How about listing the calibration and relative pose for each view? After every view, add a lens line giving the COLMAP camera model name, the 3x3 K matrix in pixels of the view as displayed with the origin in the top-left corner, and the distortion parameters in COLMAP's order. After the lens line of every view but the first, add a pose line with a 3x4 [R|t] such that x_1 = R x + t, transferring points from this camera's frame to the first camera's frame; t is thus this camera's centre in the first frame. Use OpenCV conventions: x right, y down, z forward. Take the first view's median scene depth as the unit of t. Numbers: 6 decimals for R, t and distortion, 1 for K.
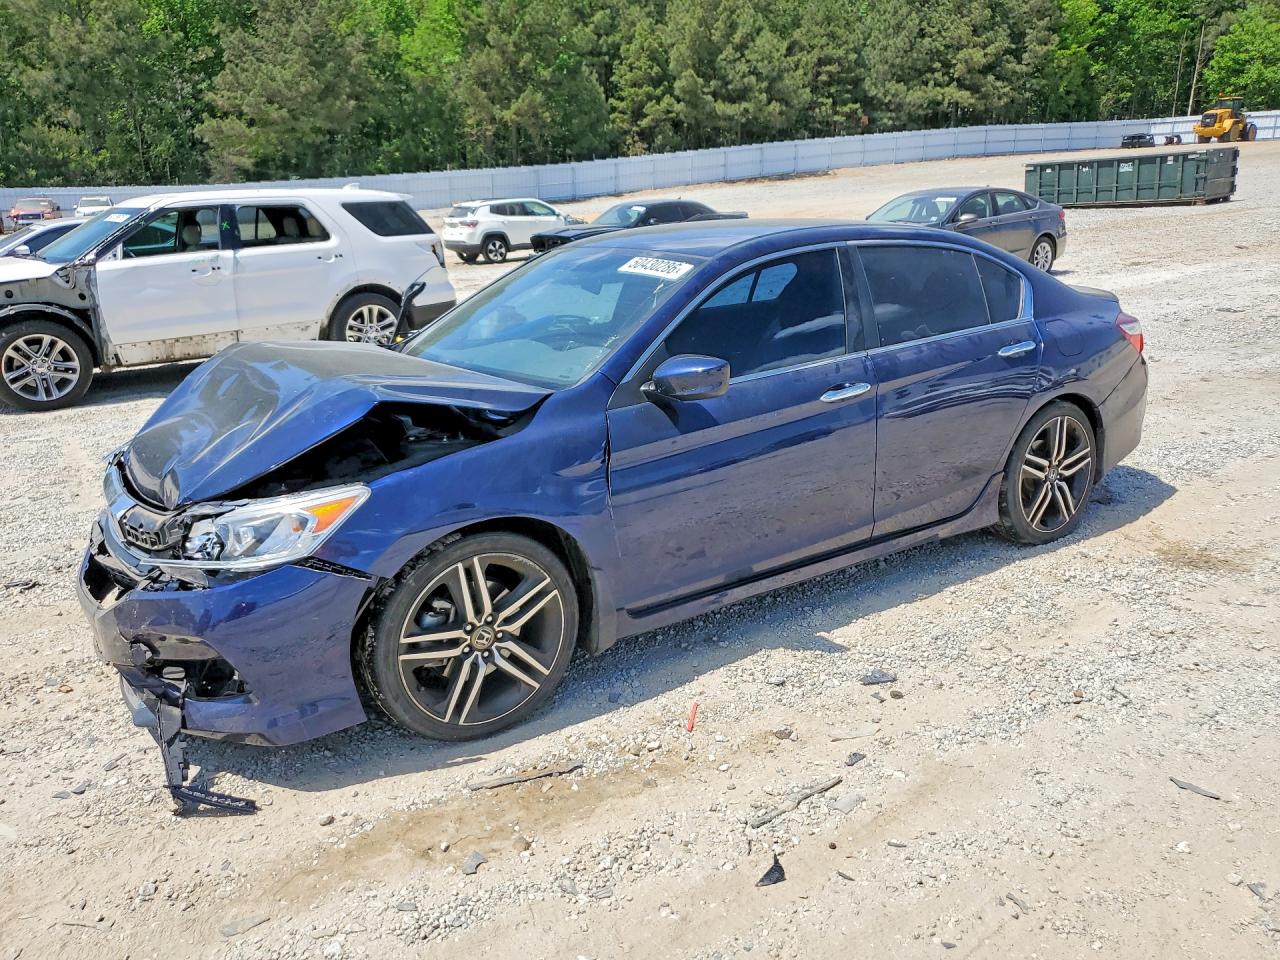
lens RADIAL K [[974.7, 0, 628.3], [0, 974.7, 480.5], [0, 0, 1]] dist [-0.027424, 0.036102]
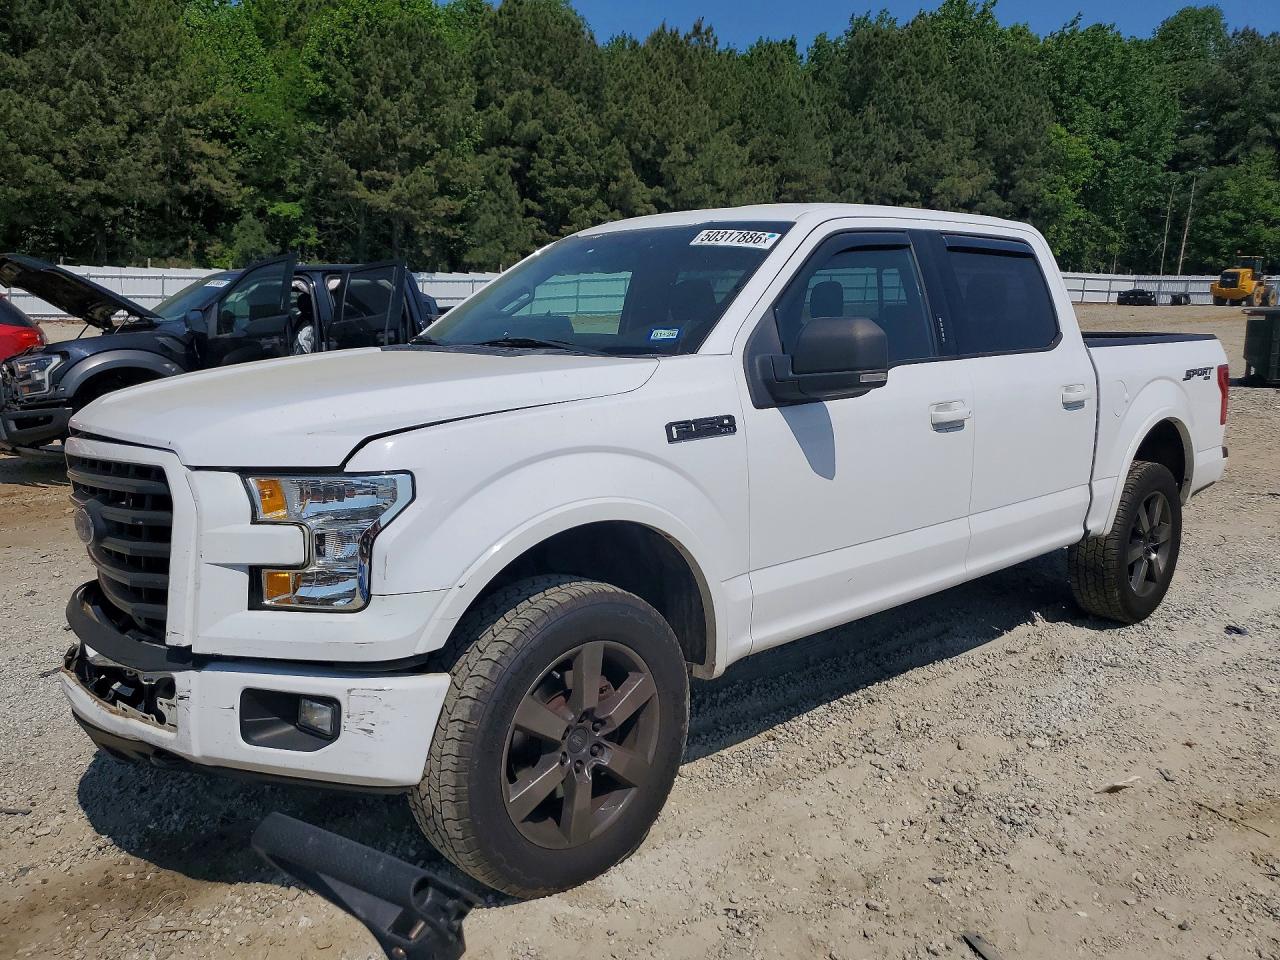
lens RADIAL K [[974.7, 0, 628.3], [0, 974.7, 480.5], [0, 0, 1]] dist [-0.027424, 0.036102]
pose [[0.992748, 0.049355, 0.109613, -0.011059], [-0.035380, 0.991403, -0.125966, -0.073488], [-0.114888, 0.121175, 0.985960, 0.249824]]
